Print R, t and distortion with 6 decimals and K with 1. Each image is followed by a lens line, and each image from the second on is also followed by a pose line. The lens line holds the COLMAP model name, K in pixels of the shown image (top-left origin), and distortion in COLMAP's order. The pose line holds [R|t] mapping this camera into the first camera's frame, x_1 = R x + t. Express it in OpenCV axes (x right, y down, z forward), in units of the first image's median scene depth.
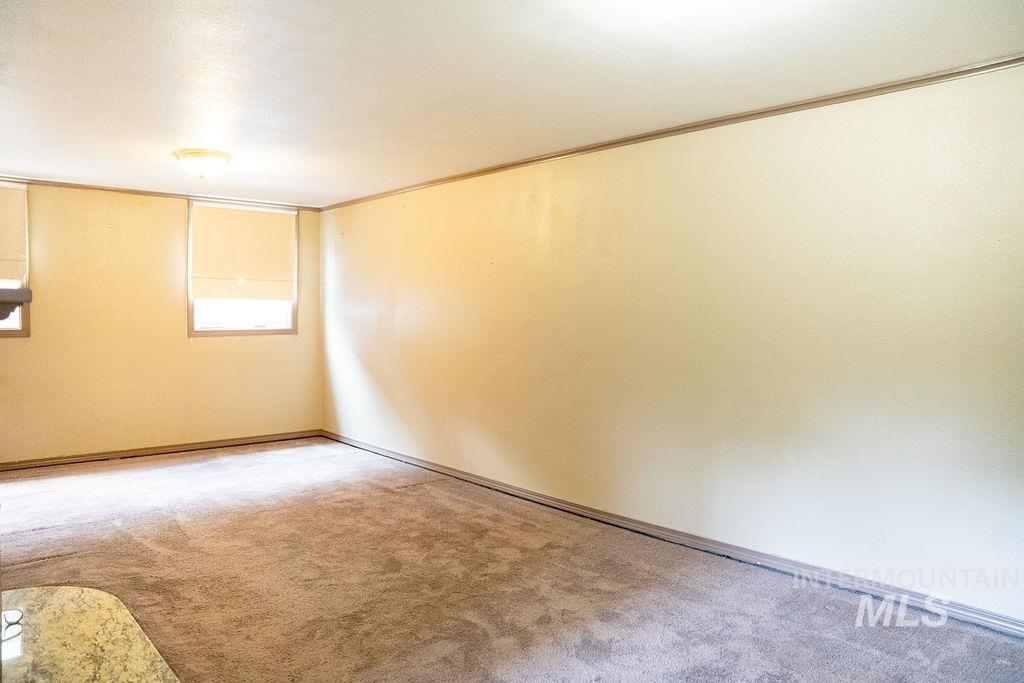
lens RADIAL K [[714.3, 0, 512.0], [0, 714.3, 341.5], [0, 0, 1]] dist [0.001953, 0.001399]
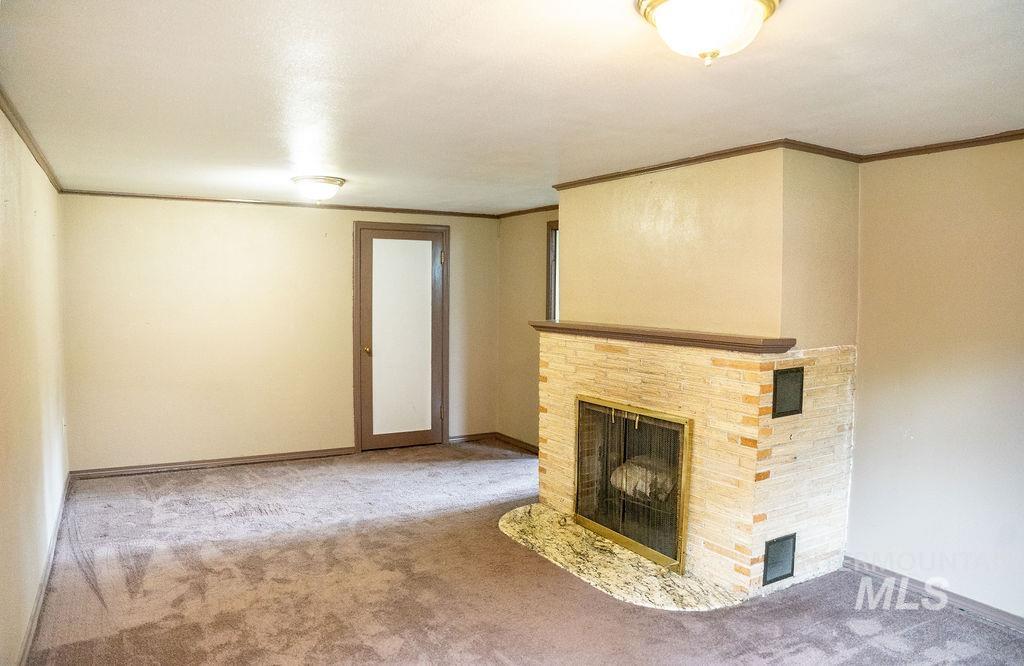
lens RADIAL K [[703.9, 0, 512.0], [0, 703.9, 333.0], [0, 0, 1]] dist [0.000194, 0.000022]
pose [[-0.982289, -0.027987, 0.185268, -0.701424], [-0.009487, 0.994943, 0.099995, -0.199358], [-0.187130, 0.096466, -0.977587, 2.482504]]
